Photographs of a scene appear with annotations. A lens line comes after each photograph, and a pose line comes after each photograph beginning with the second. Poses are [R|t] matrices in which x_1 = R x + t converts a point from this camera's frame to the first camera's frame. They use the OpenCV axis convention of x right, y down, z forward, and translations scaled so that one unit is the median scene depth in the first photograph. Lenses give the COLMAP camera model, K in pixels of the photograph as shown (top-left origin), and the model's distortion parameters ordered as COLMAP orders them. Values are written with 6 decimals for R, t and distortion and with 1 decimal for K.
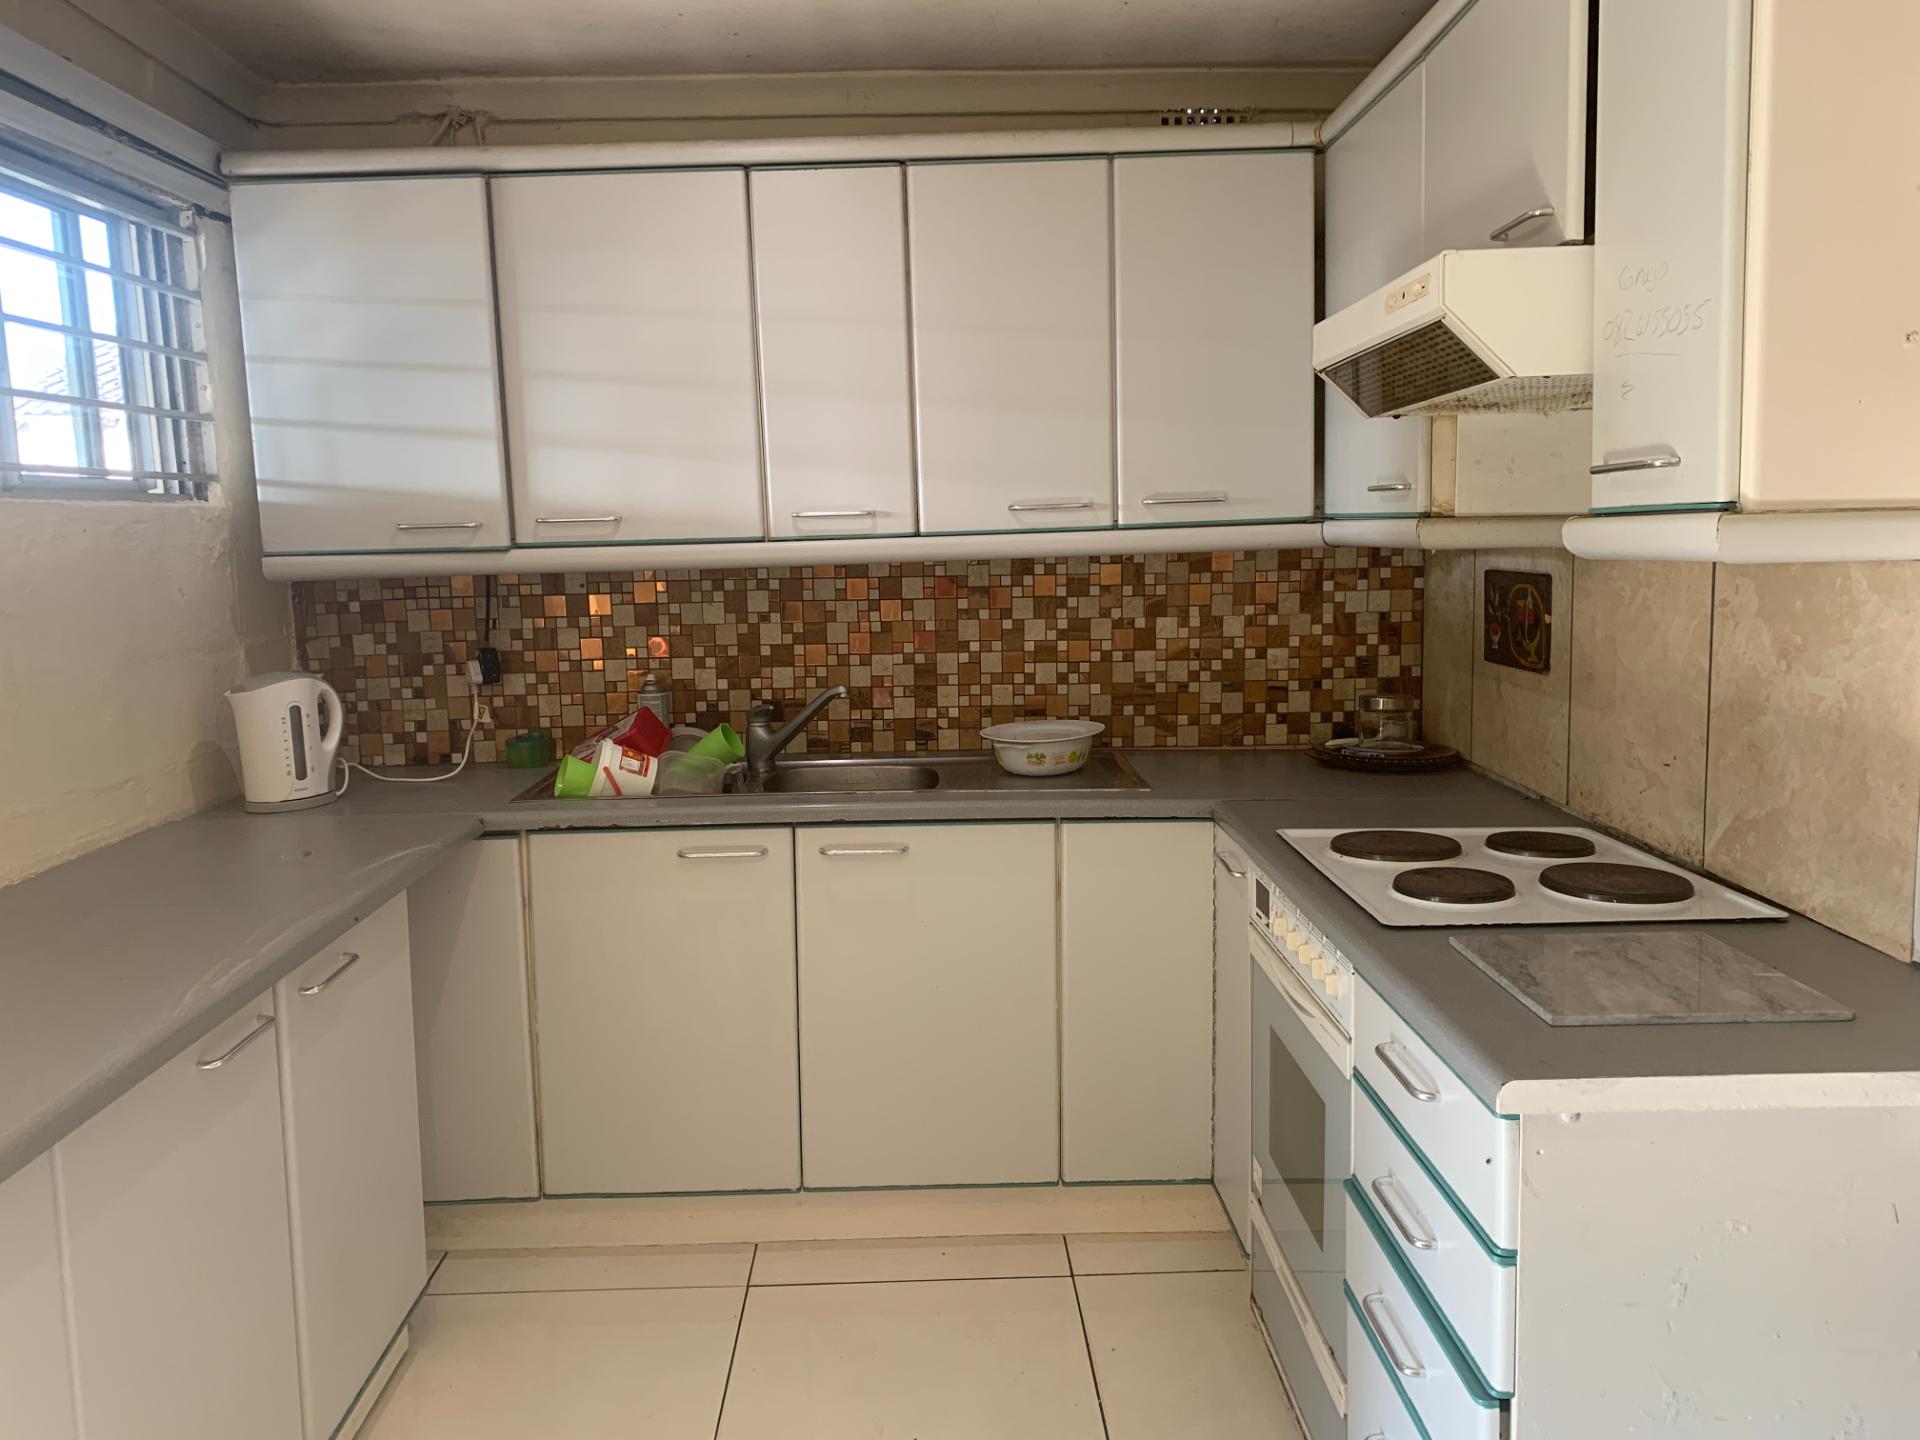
lens RADIAL K [[1472.7, 0, 940.7], [0, 1472.7, 698.4], [0, 0, 1]] dist [0.050159, -0.061144]
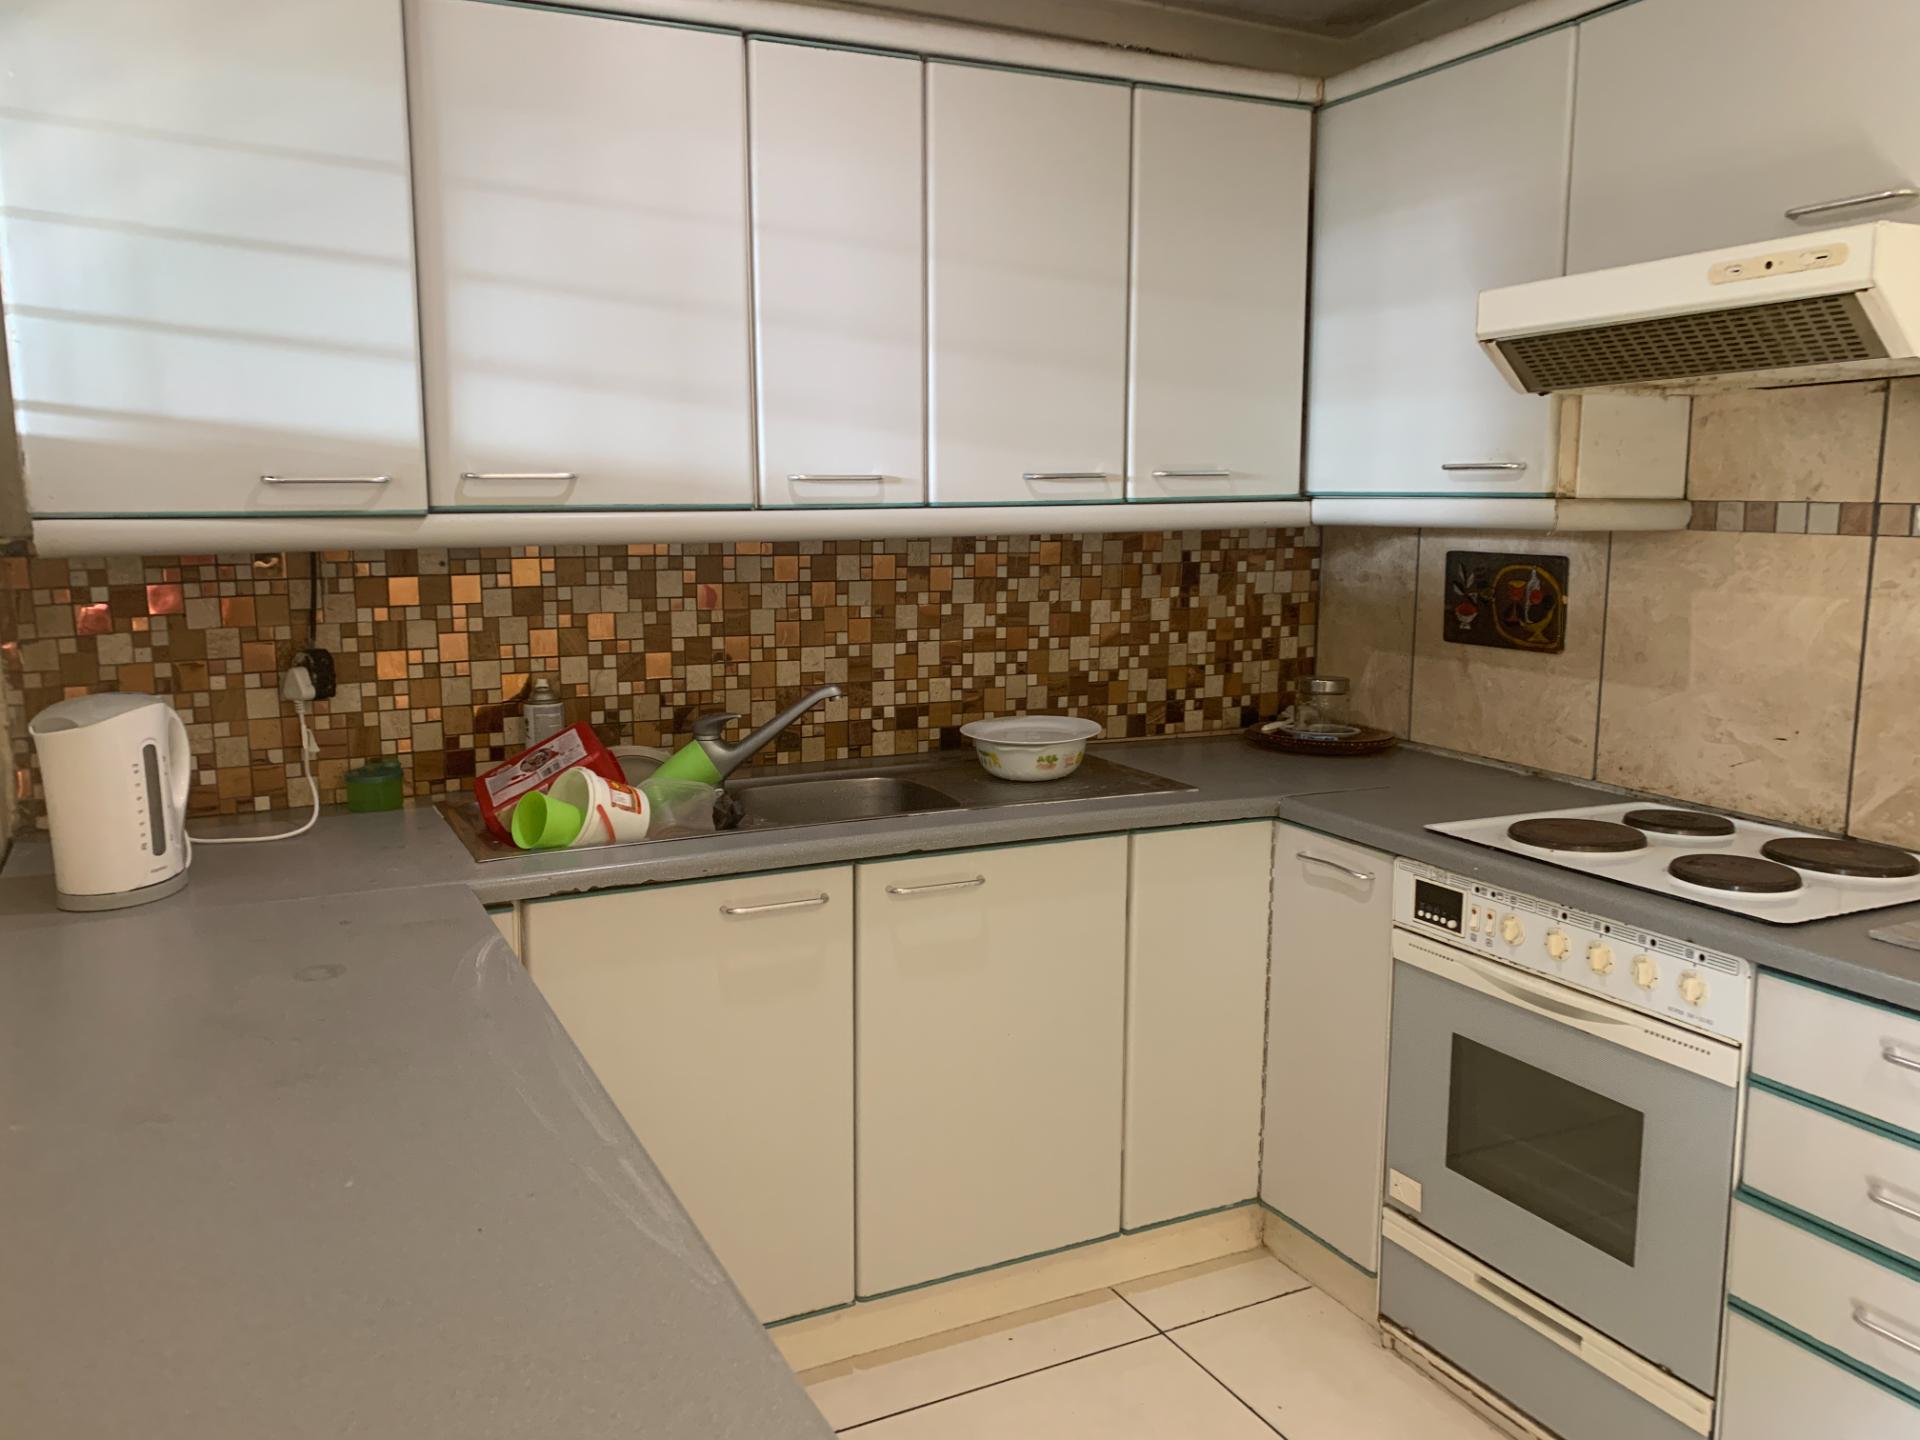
lens RADIAL K [[1472.7, 0, 933.2], [0, 1472.7, 706.2], [0, 0, 1]] dist [0.050159, -0.061144]
pose [[0.901414, -0.039097, 0.431188, -0.392822], [0.029772, 0.999154, 0.028358, -0.020375], [-0.431933, -0.012725, 0.901816, 0.239639]]
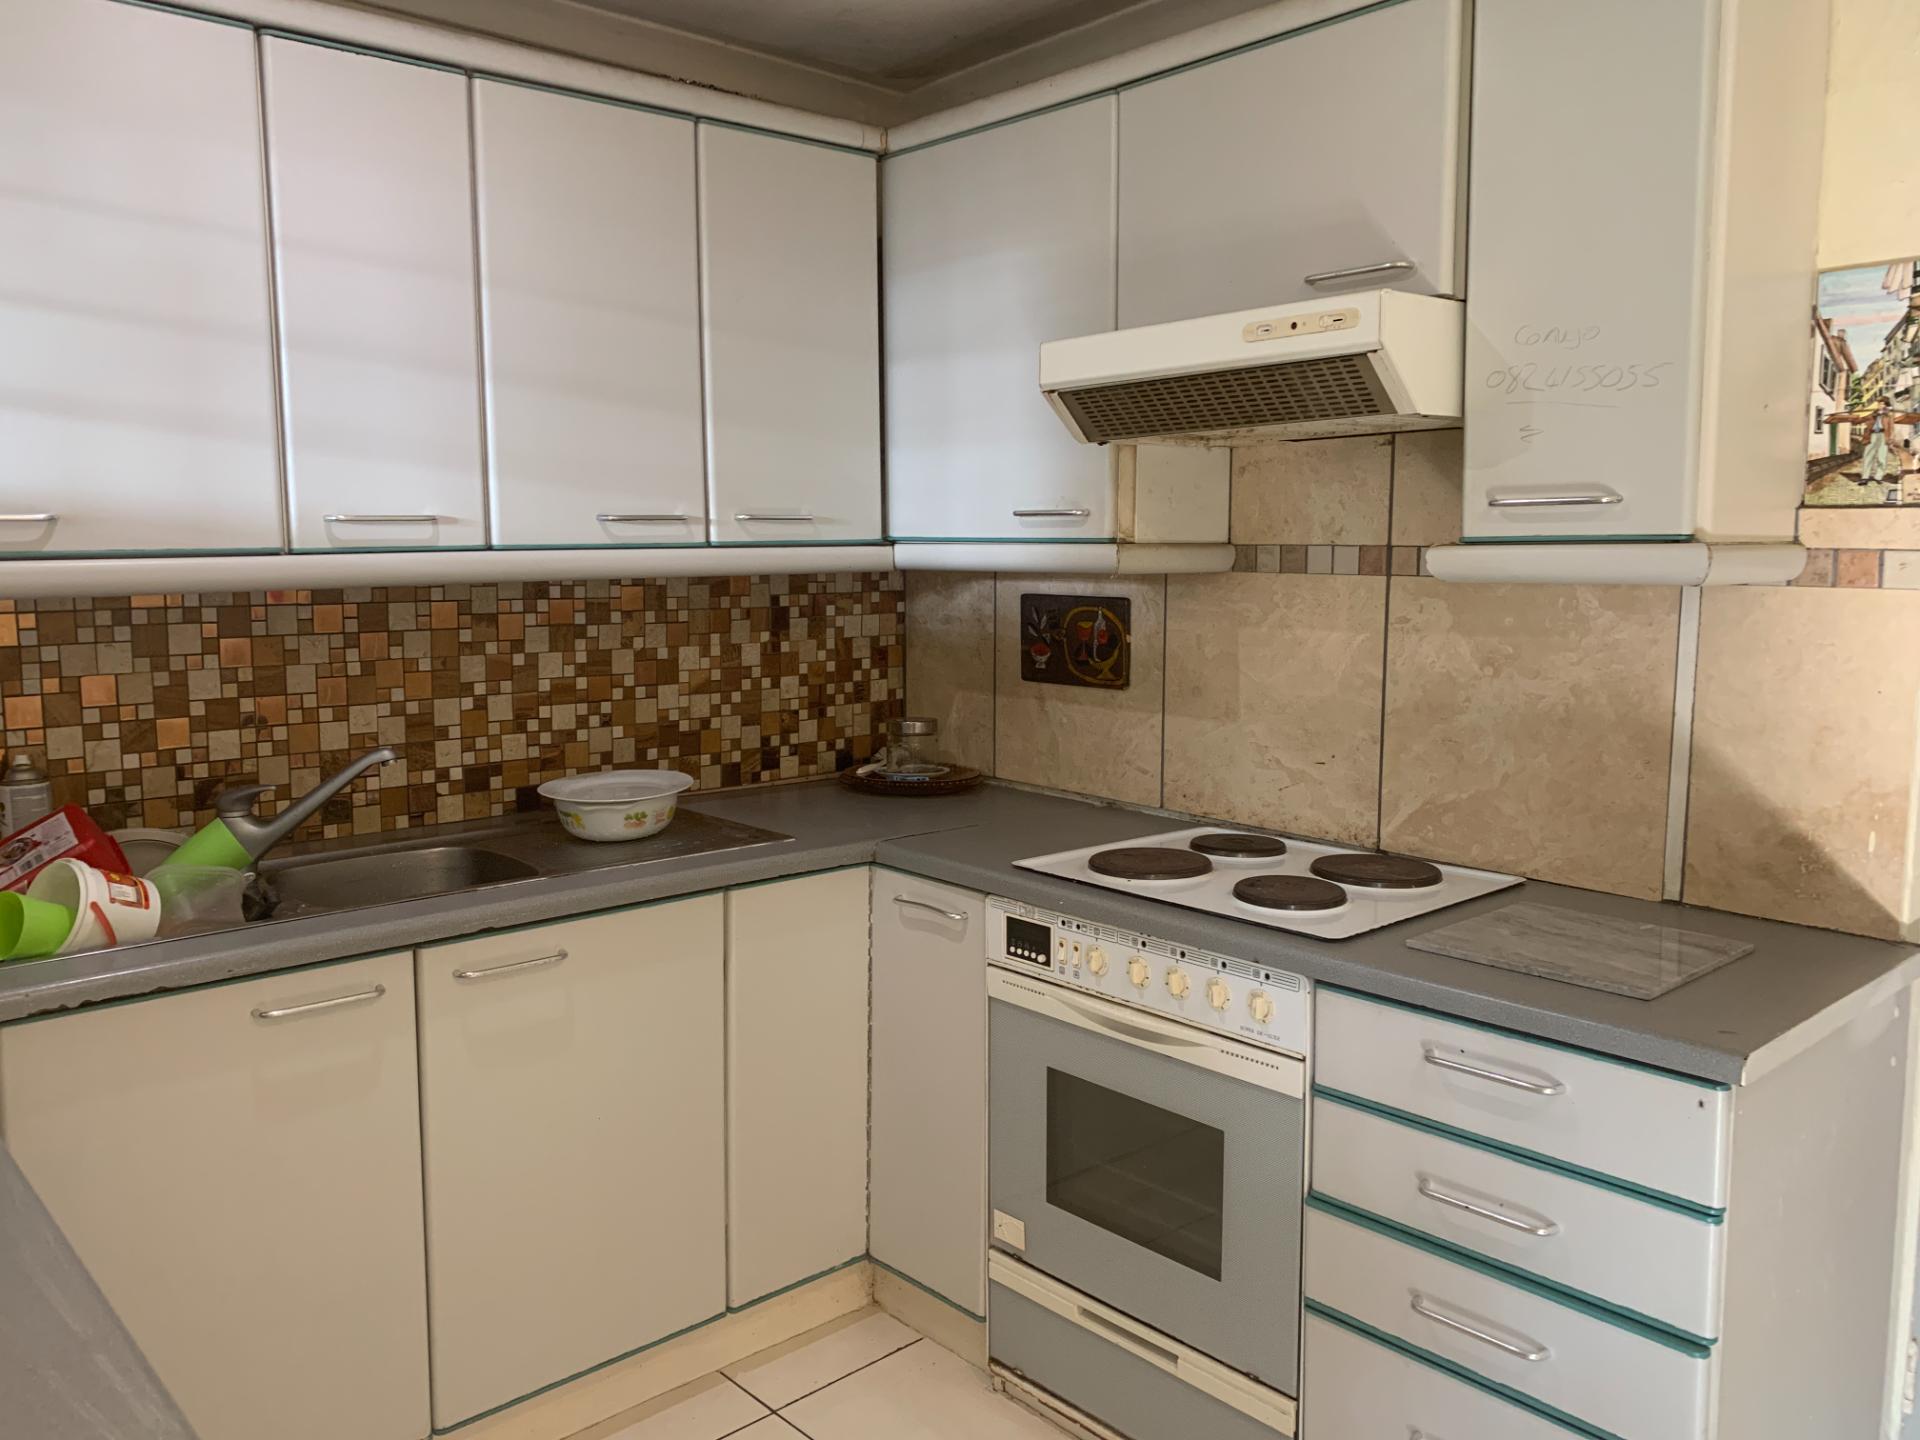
lens RADIAL K [[1472.7, 0, 936.2], [0, 1472.7, 704.5], [0, 0, 1]] dist [0.050159, -0.061144]
pose [[0.749586, -0.053170, 0.659768, -0.370599], [0.061026, 0.998074, 0.011100, -0.023976], [-0.659088, 0.031942, 0.751387, 0.263994]]
